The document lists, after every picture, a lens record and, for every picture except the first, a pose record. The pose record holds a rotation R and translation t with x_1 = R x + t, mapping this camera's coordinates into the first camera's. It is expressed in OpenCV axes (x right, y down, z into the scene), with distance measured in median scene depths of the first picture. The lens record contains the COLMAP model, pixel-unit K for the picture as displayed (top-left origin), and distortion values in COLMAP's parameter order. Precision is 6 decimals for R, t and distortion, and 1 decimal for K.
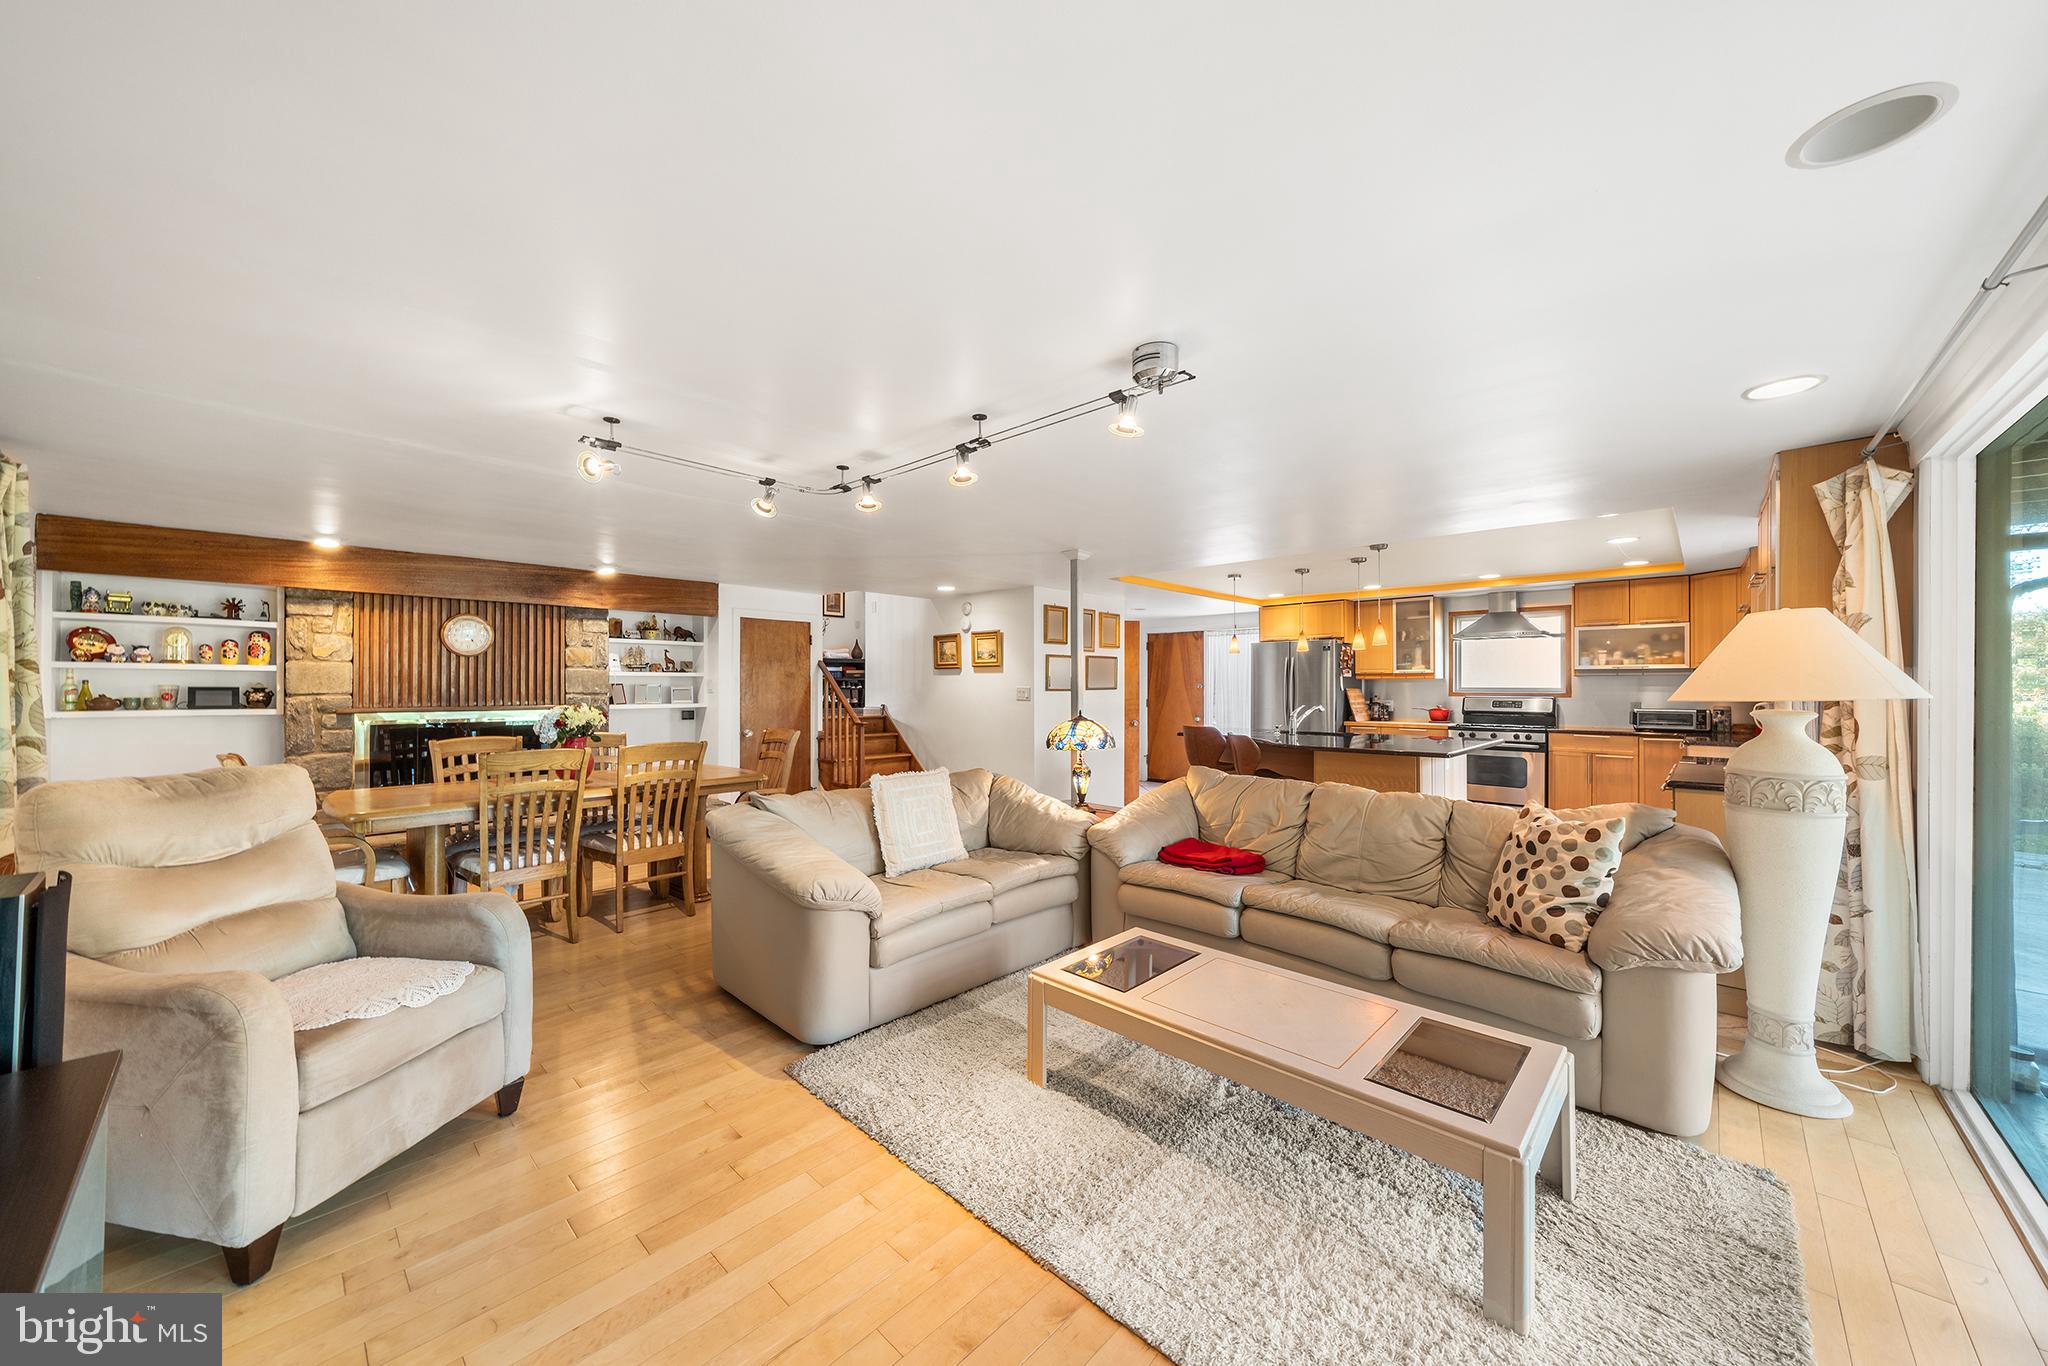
lens RADIAL K [[723.4, 0, 1028.1], [0, 723.4, 677.4], [0, 0, 1]] dist [0.001321, 0.000024]
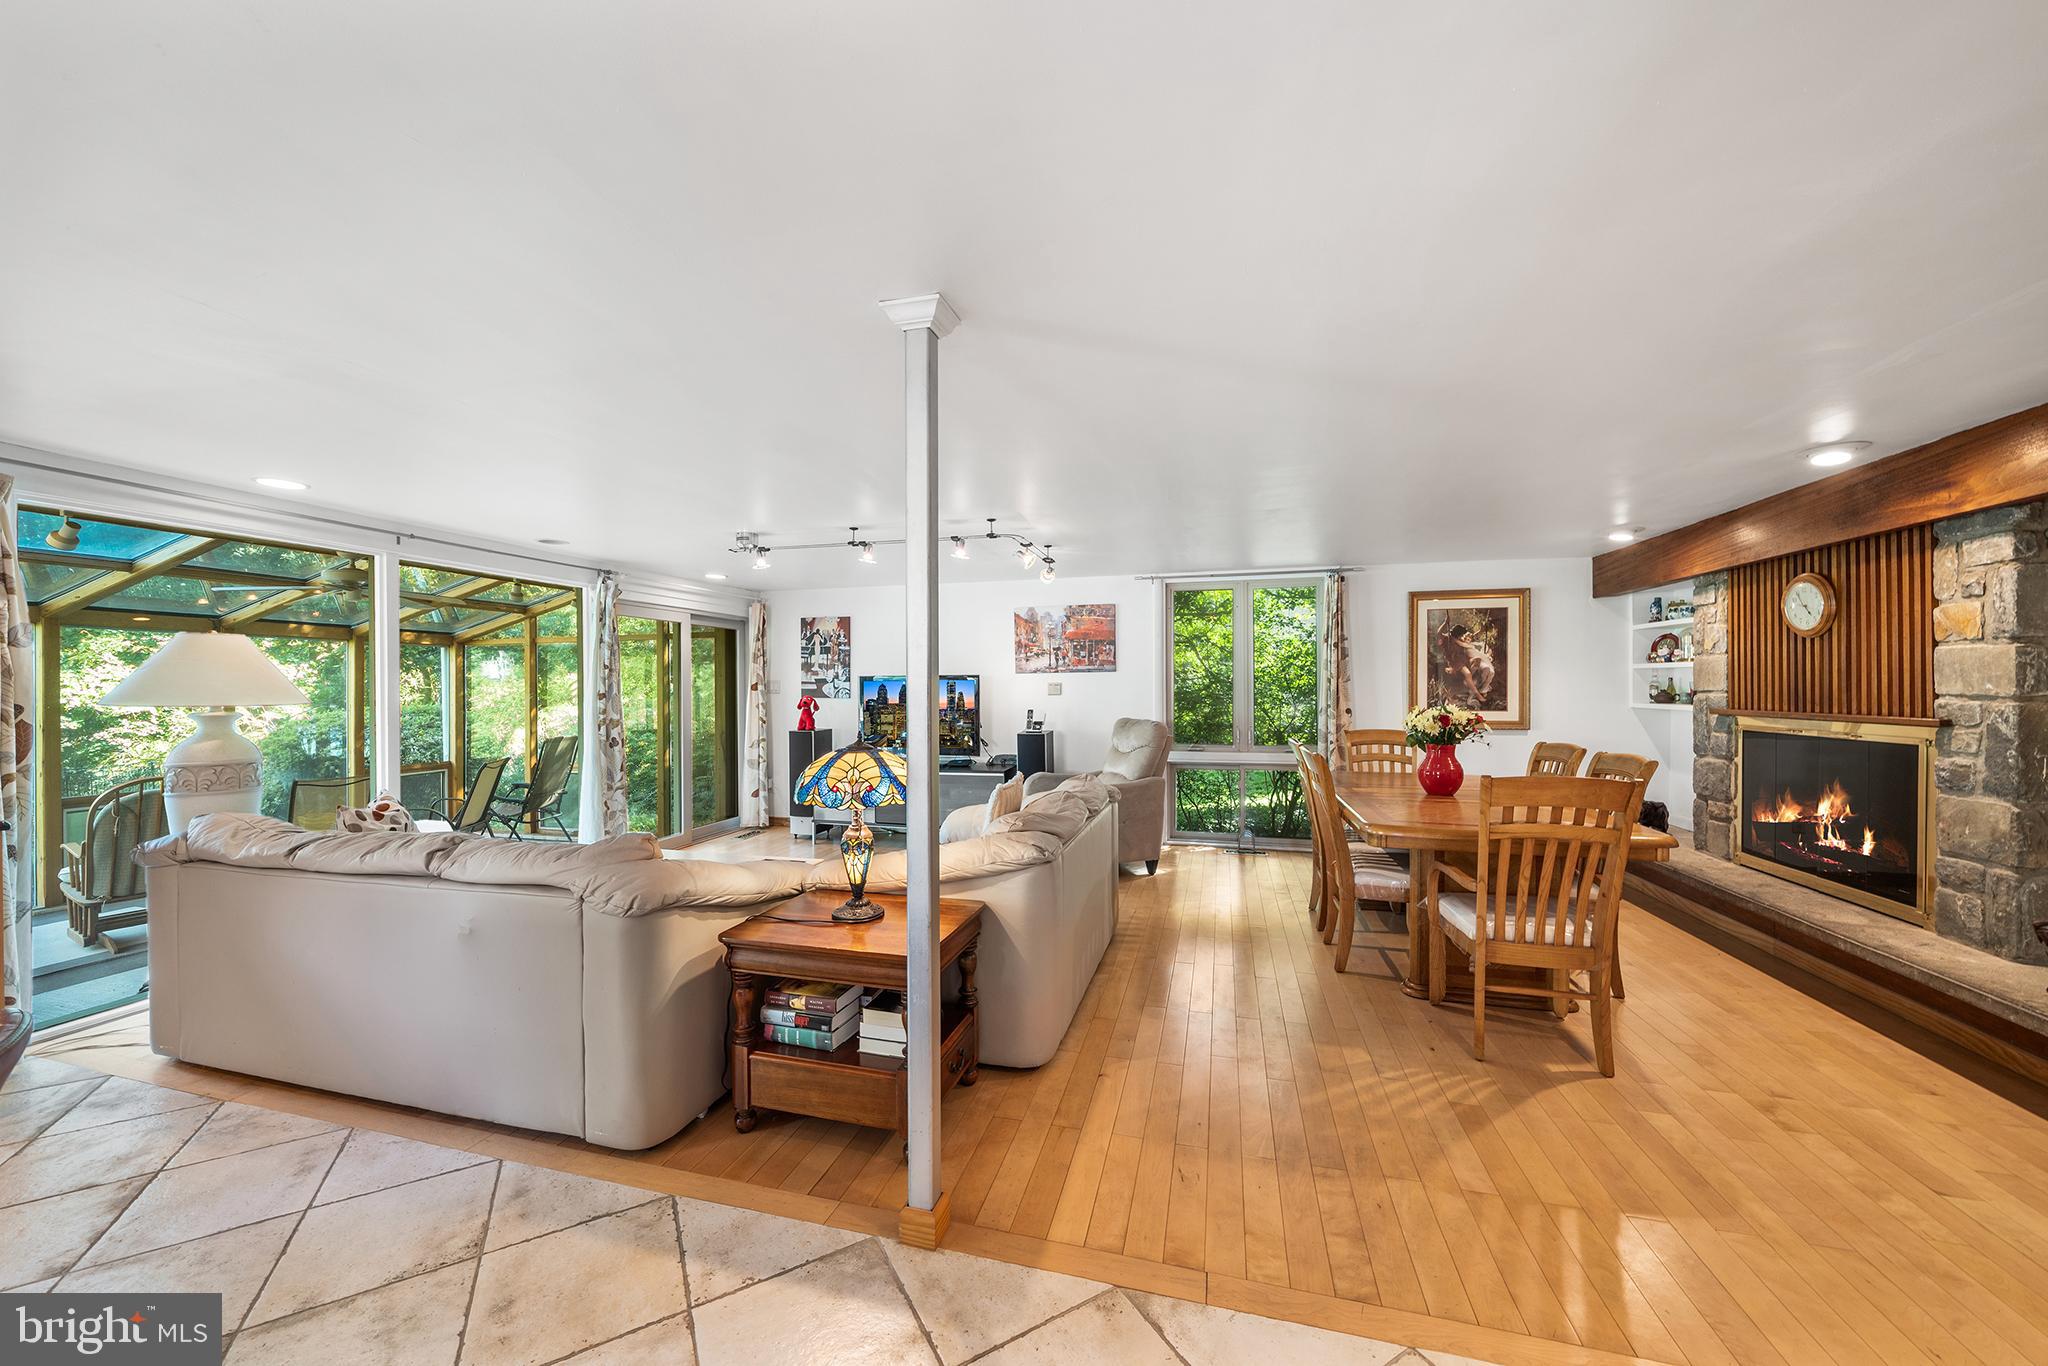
lens RADIAL K [[738.0, 0, 1013.9], [0, 738.0, 688.4], [0, 0, 1]] dist [-0.003639, -0.000081]
pose [[-0.885545, 0.006099, -0.464513, 0.142497], [0.011645, 0.999891, -0.009071, 0.012161], [0.464407, -0.013442, -0.885520, 0.959794]]
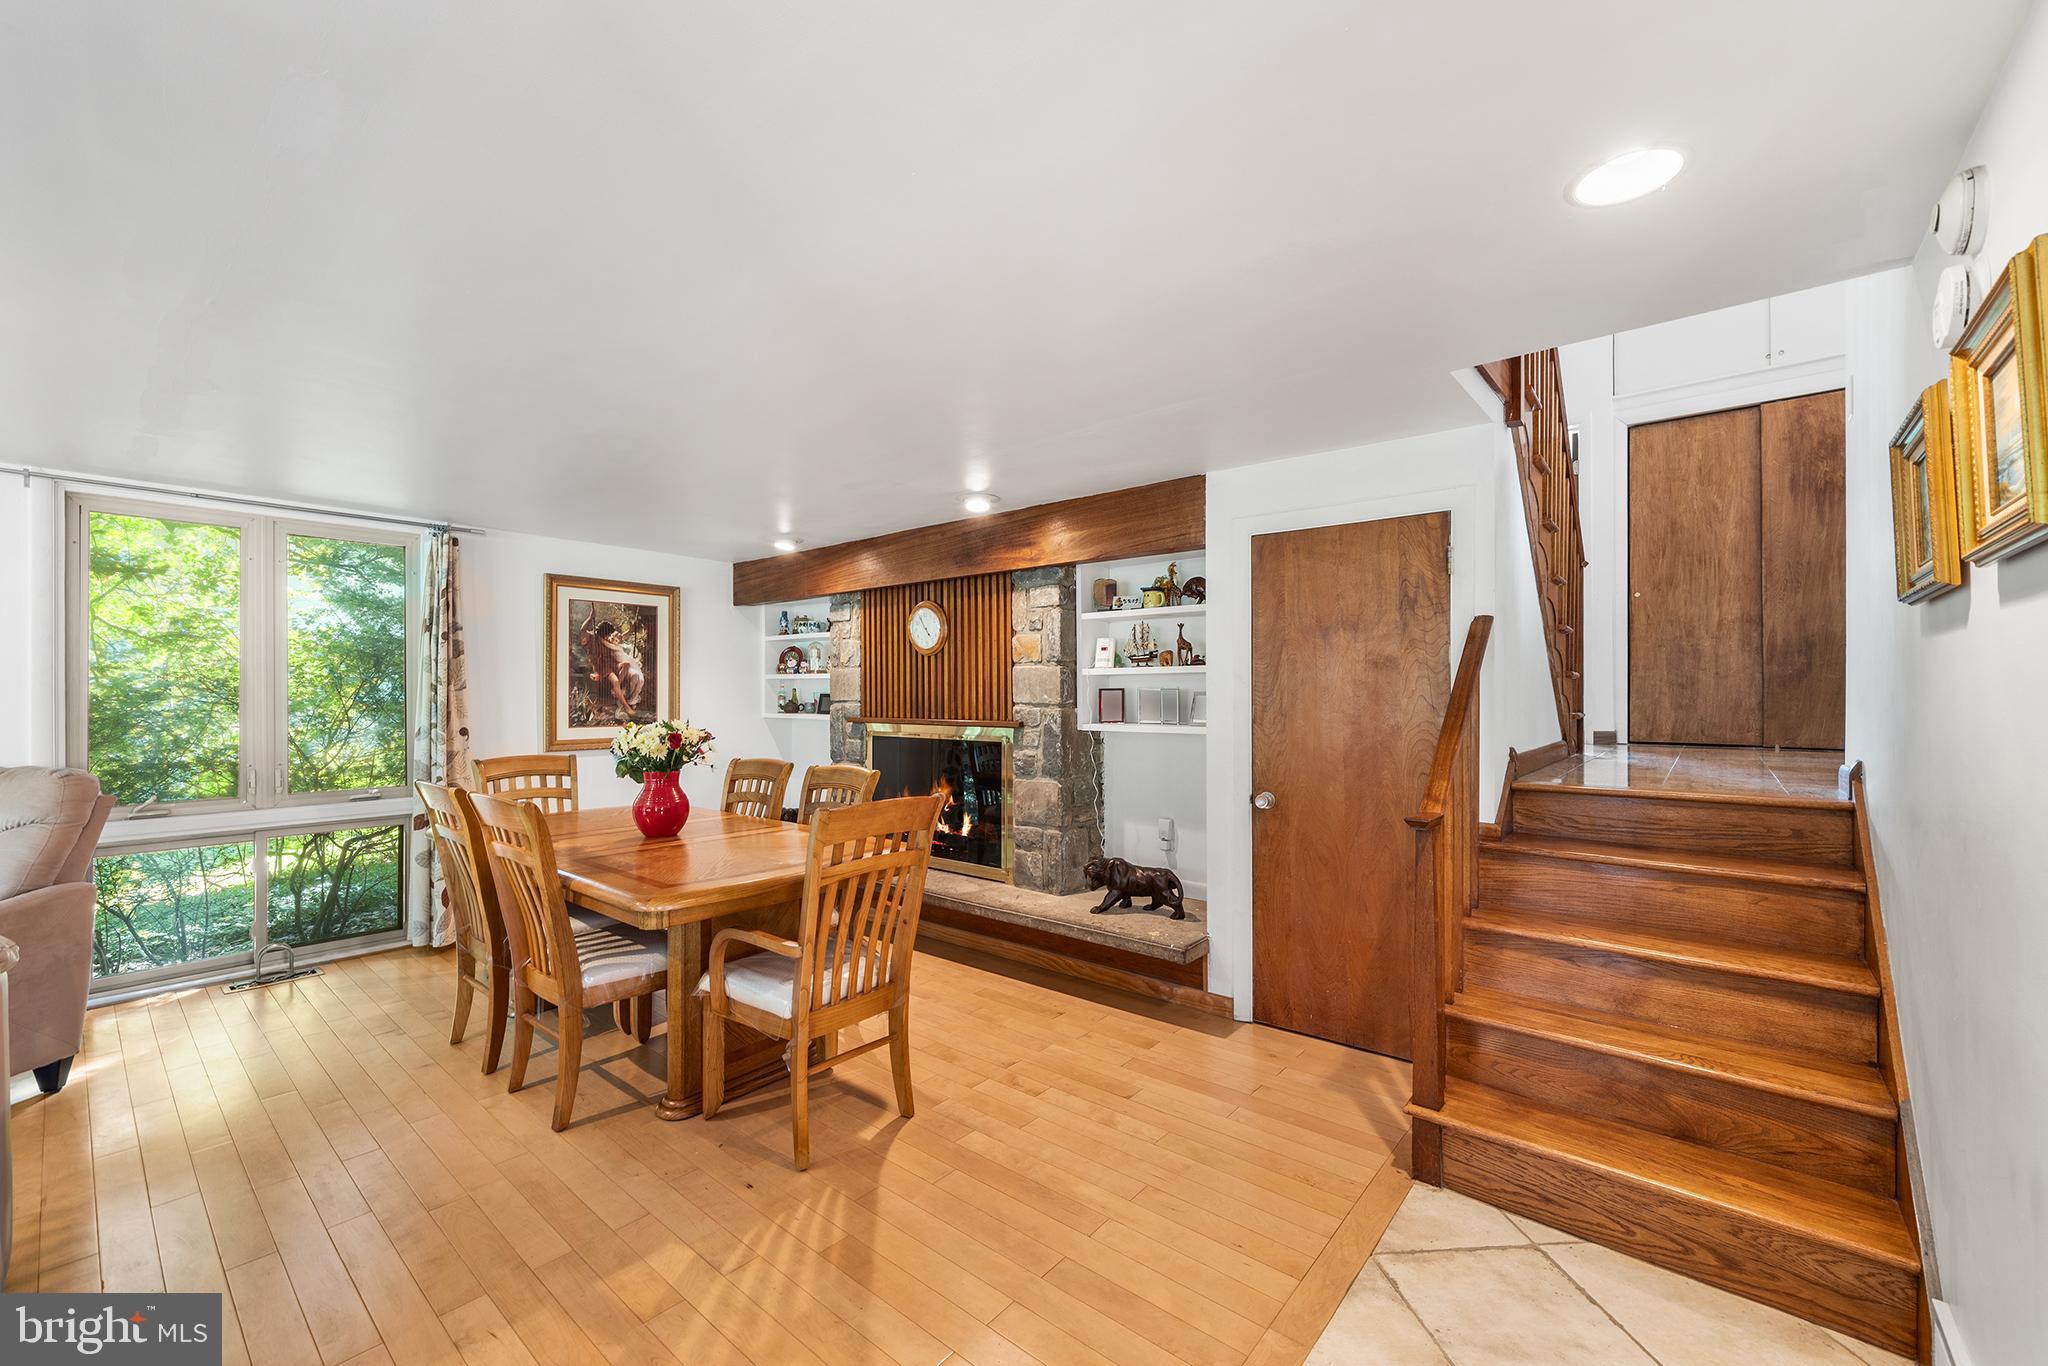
lens RADIAL K [[818.1, 0, 1032.8], [0, 818.1, 693.3], [0, 0, 1]] dist [-0.005292, 0.000605]
pose [[0.061475, 0.000373, -0.998109, 0.092321], [0.015262, 0.999883, 0.001314, 0.010164], [0.997992, -0.015314, 0.061462, 0.808214]]
